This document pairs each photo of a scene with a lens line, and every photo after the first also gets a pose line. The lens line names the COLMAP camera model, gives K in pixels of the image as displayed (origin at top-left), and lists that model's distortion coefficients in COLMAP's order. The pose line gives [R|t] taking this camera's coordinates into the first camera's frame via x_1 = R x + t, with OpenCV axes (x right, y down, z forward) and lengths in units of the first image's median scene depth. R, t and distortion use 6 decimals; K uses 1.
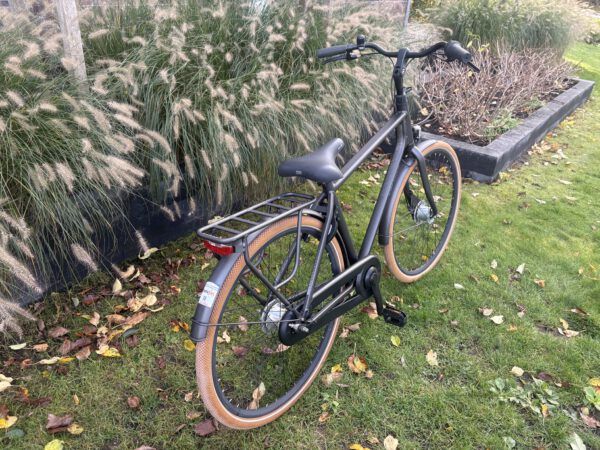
lens RADIAL K [[459.6, 0, 300.0], [0, 459.6, 225.0], [0, 0, 1]] dist [0.008007, -0.002115]
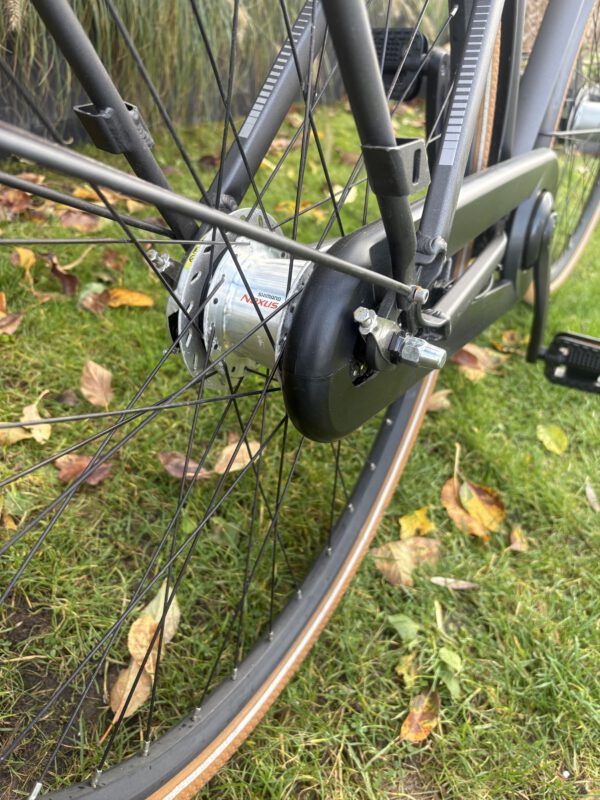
lens RADIAL K [[612.8, 0, 300.0], [0, 612.8, 400.0], [0, 0, 1]] dist [0.008007, -0.002115]
pose [[0.986134, 0.013430, 0.165406, -0.063799], [-0.038501, 0.988040, 0.149315, 0.174788], [-0.161422, -0.153613, 0.974857, 0.635032]]
